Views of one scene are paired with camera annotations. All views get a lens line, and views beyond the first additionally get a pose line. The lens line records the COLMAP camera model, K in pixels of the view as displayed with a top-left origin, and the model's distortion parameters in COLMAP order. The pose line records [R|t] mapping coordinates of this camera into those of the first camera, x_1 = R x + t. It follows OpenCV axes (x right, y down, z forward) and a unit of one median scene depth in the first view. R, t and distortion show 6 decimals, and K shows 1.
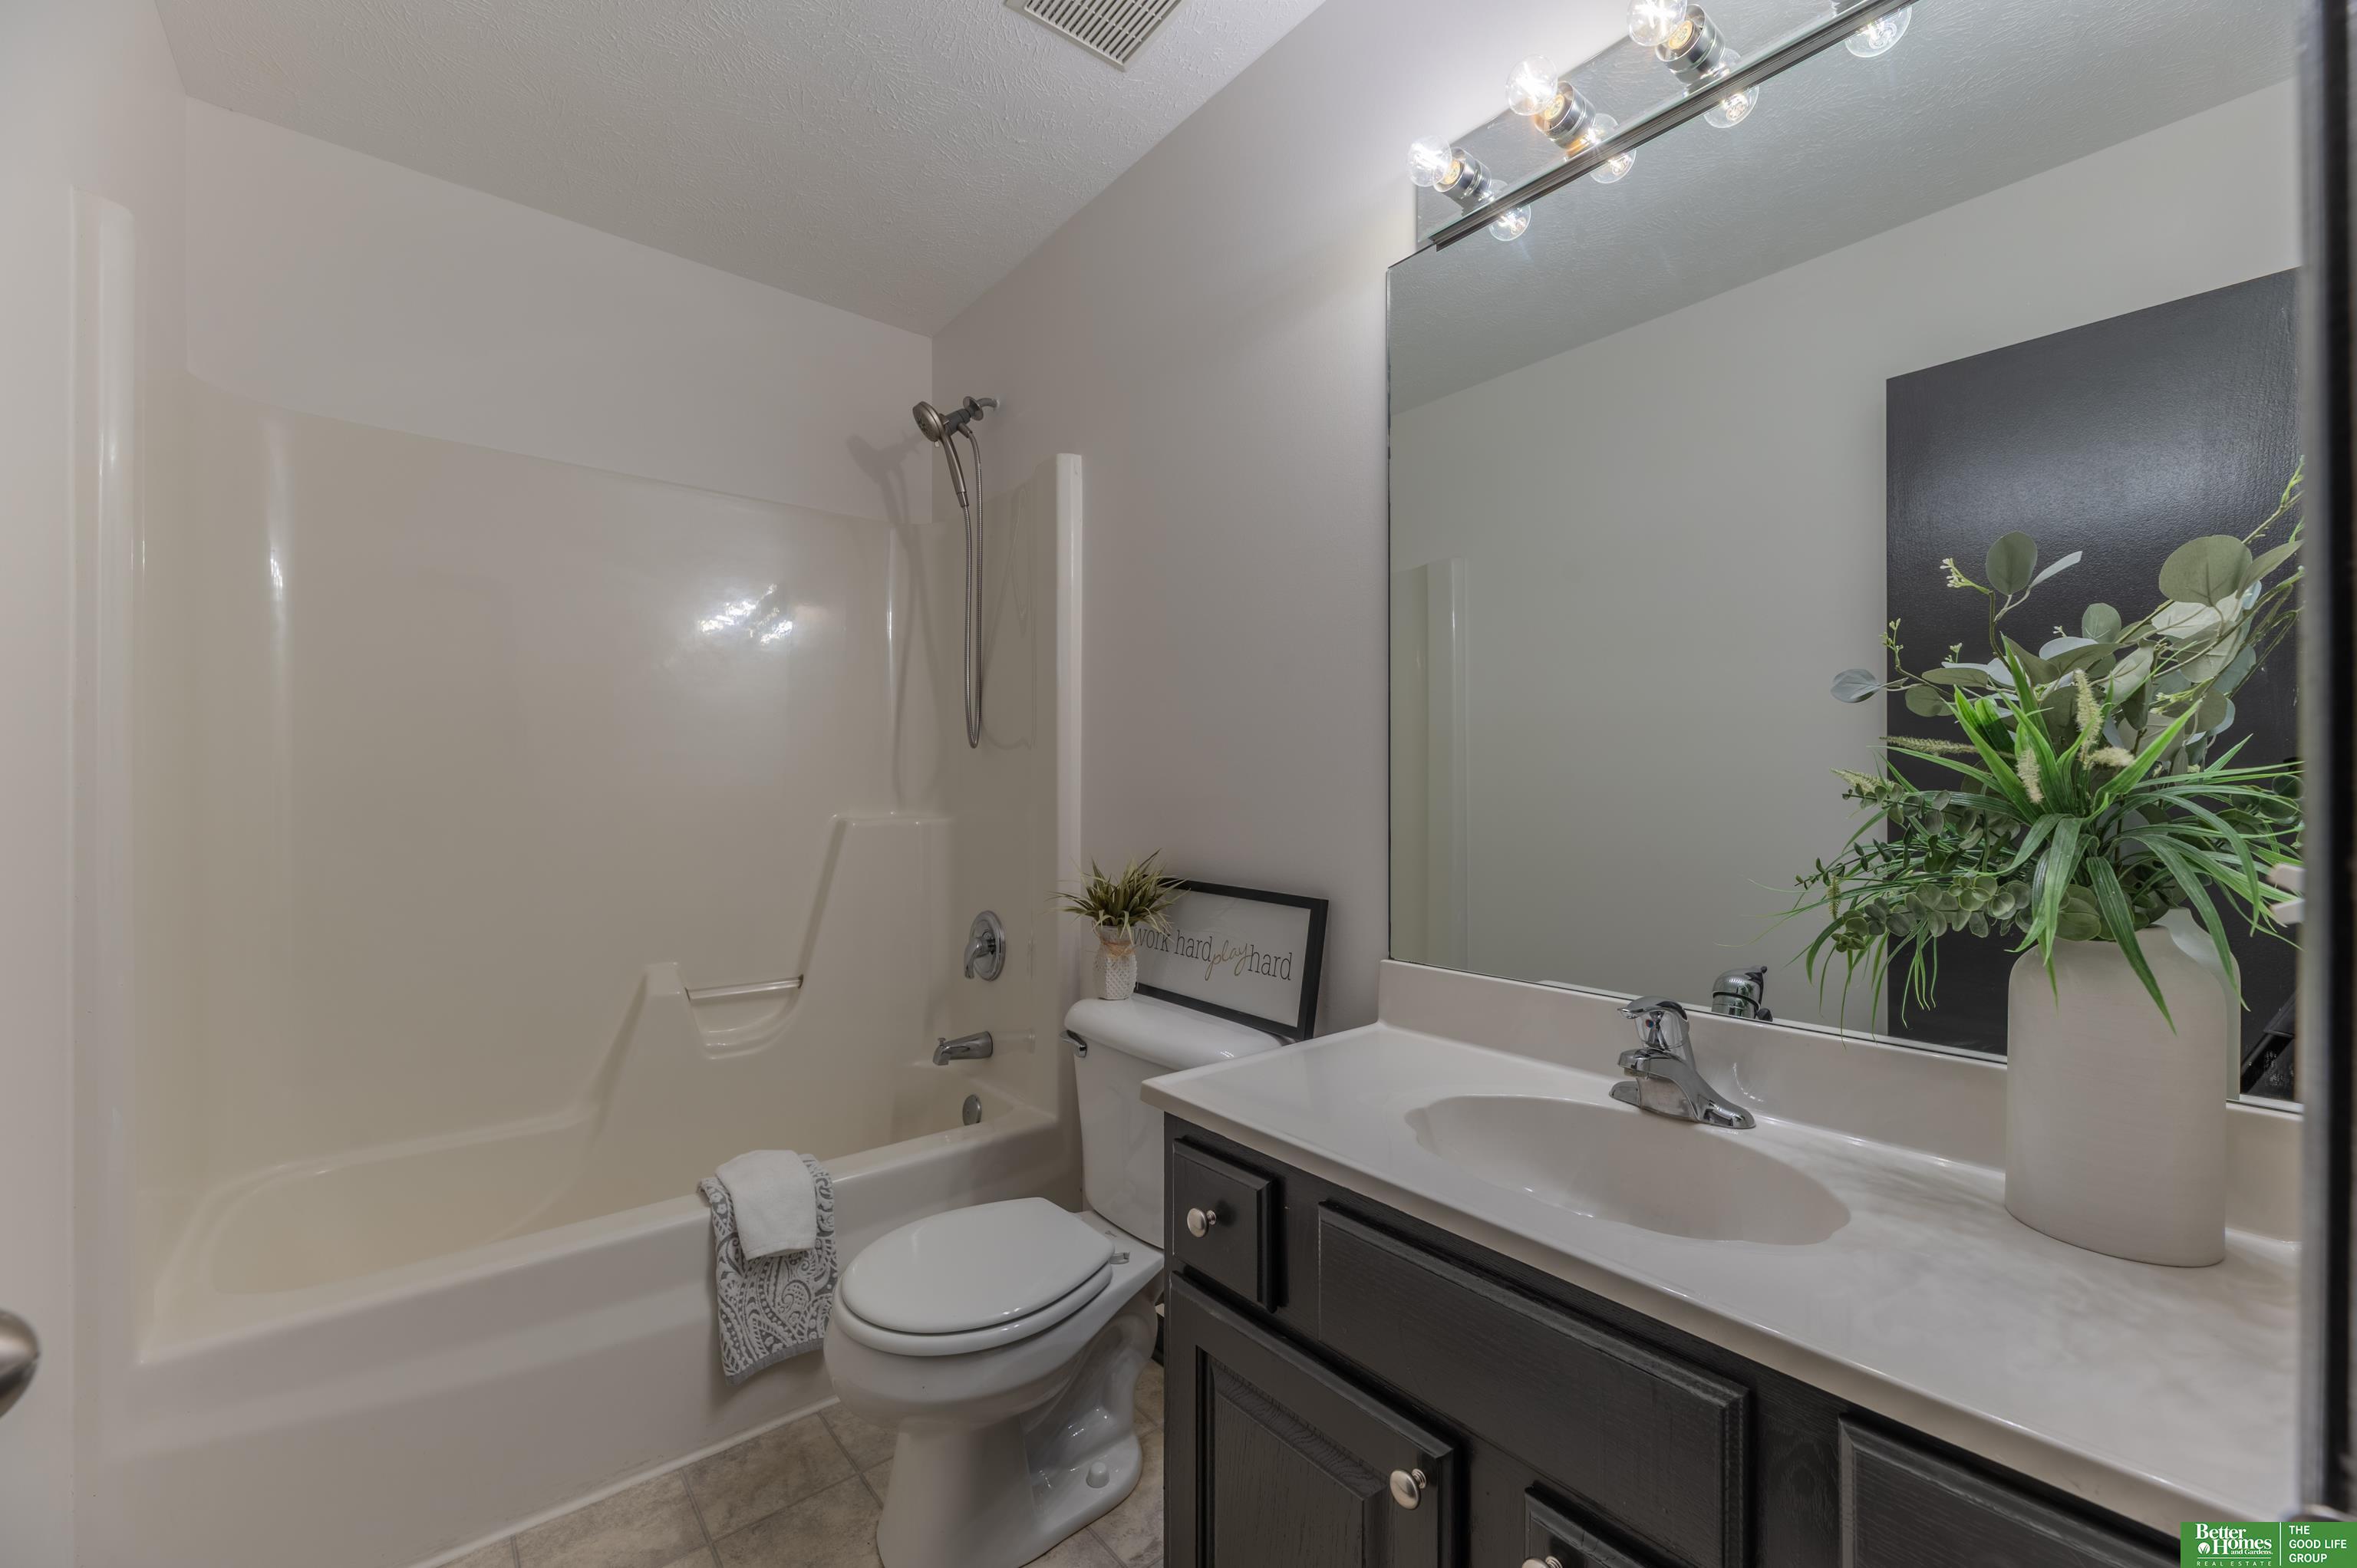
lens RADIAL K [[945.1, 0, 1189.7], [0, 945.1, 782.0], [0, 0, 1]] dist [0.002049, 0.000470]
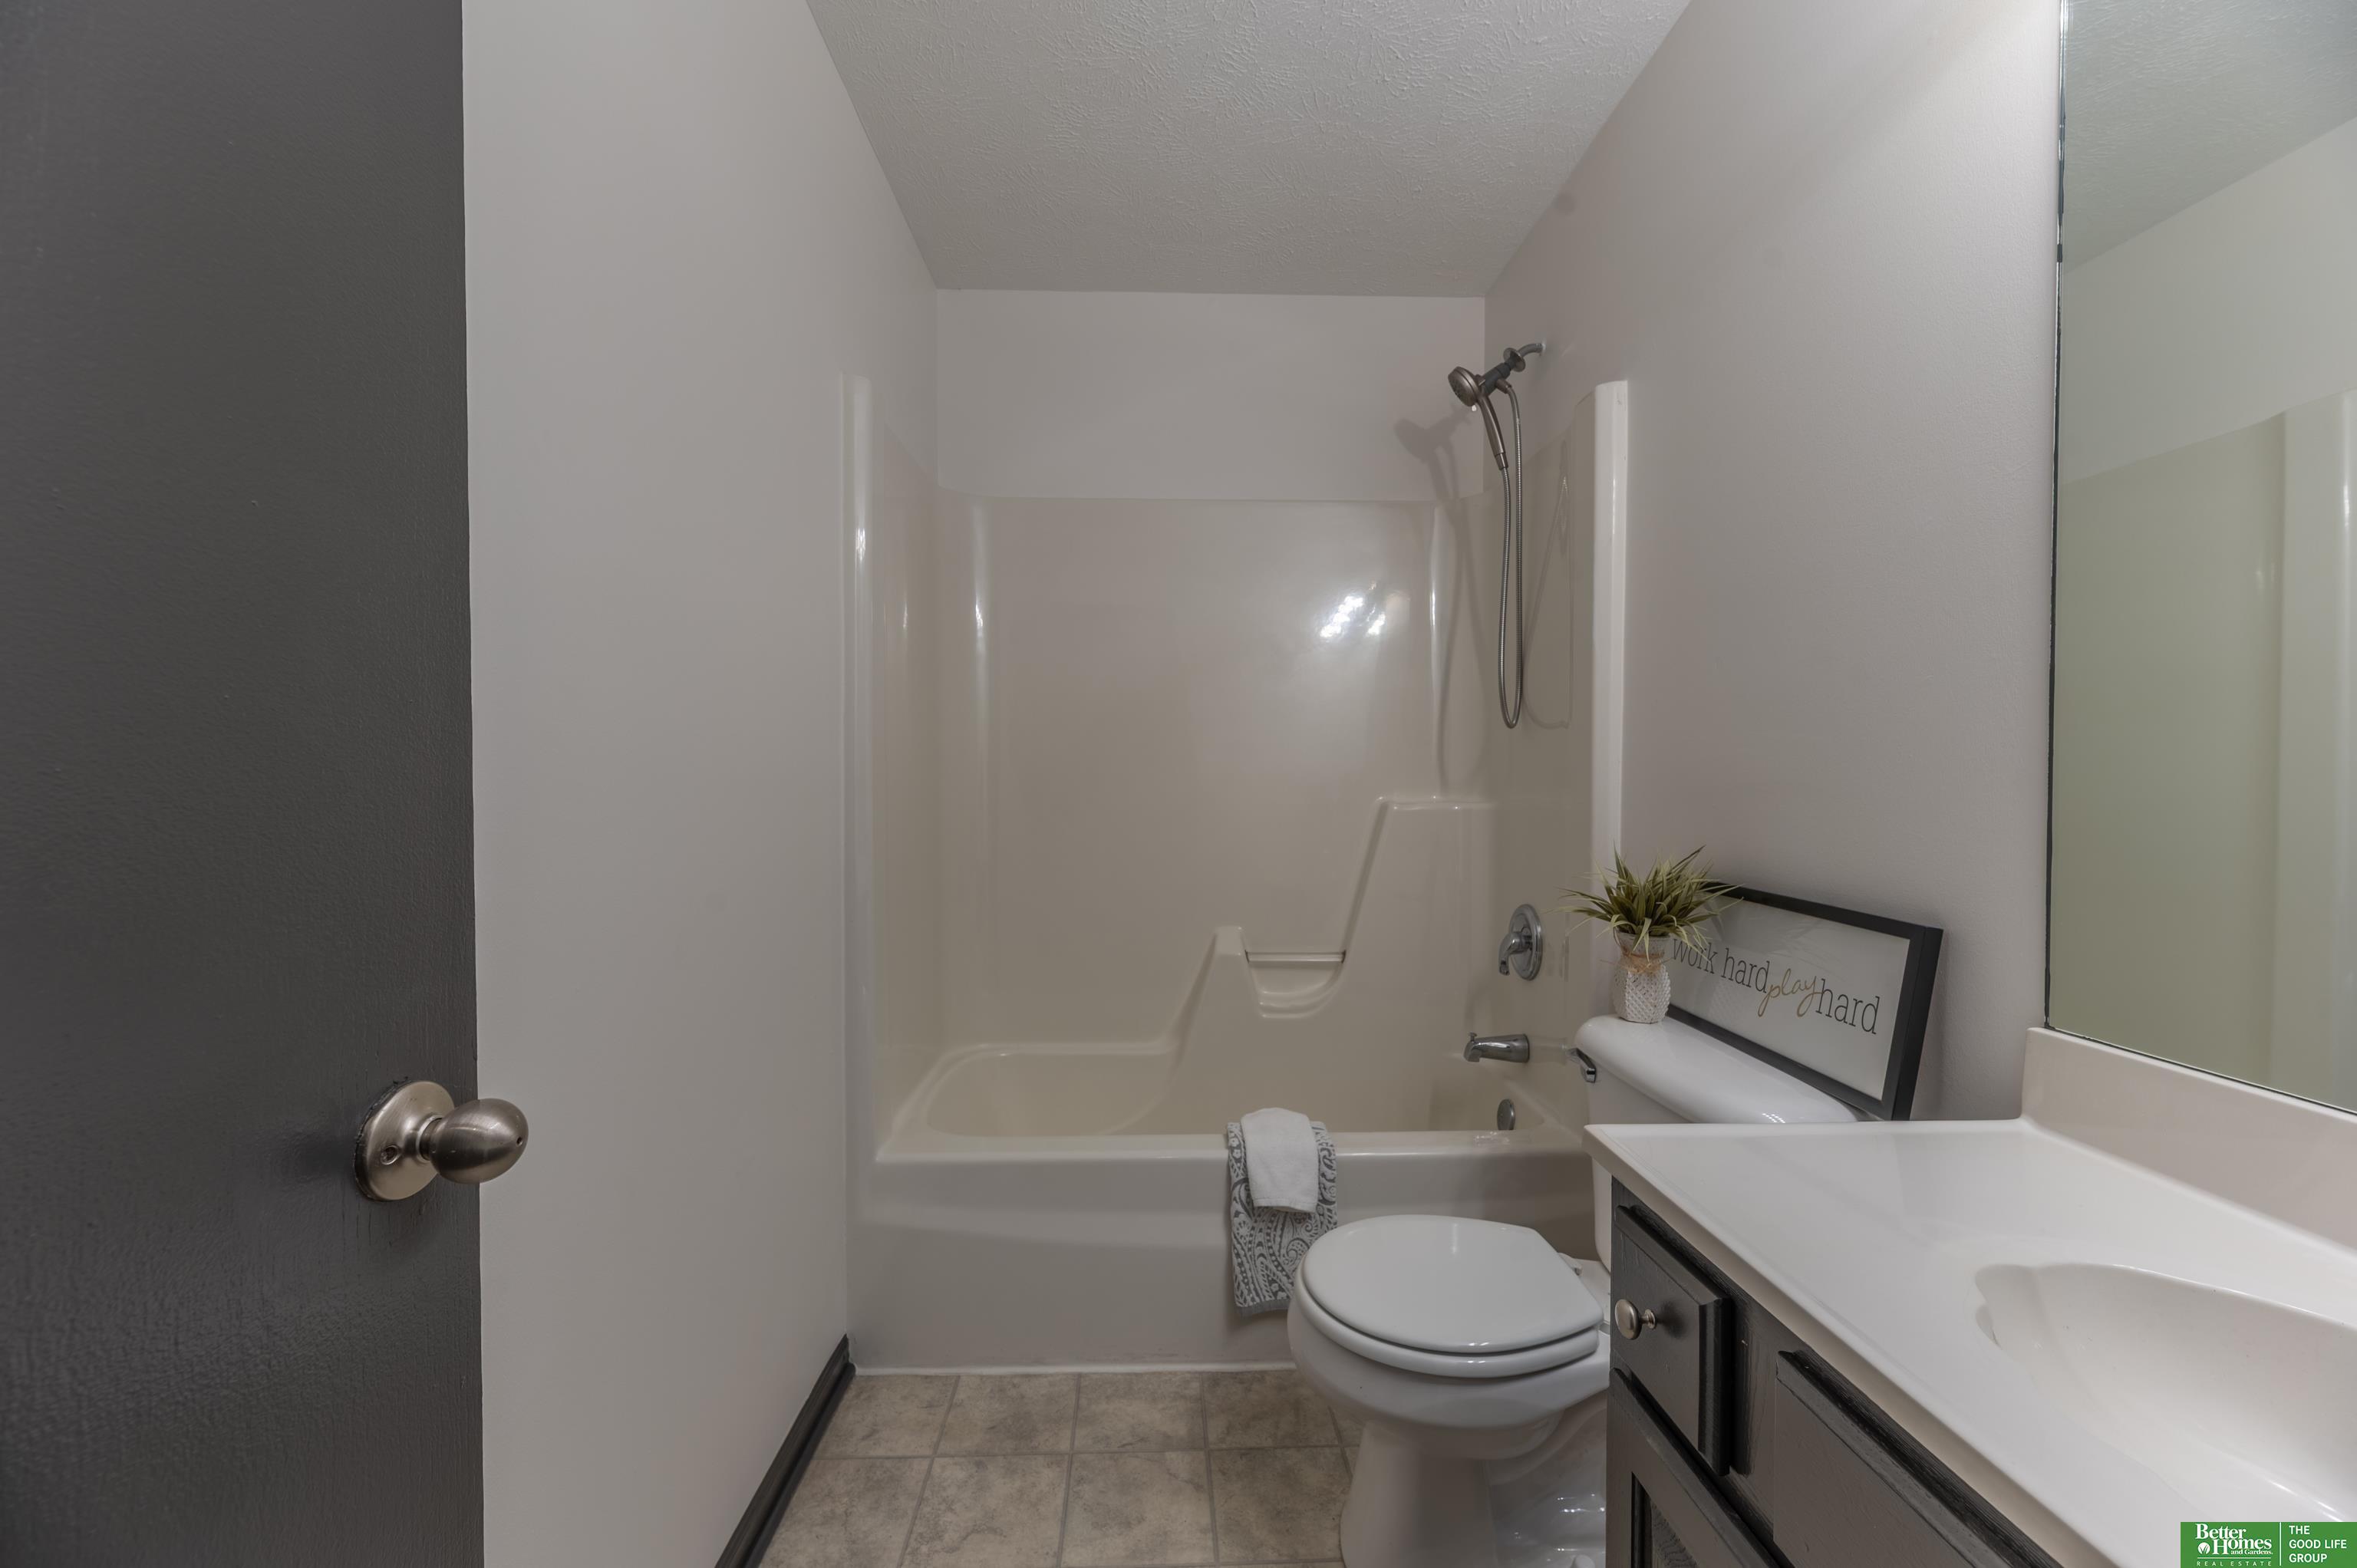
lens RADIAL K [[945.1, 0, 1187.6], [0, 945.1, 782.9], [0, 0, 1]] dist [0.002049, 0.000470]
pose [[0.789424, 0.005015, -0.613827, 0.125409], [0.005976, 0.999856, 0.015855, 0.001855], [0.613819, -0.016185, 0.789281, 0.097857]]
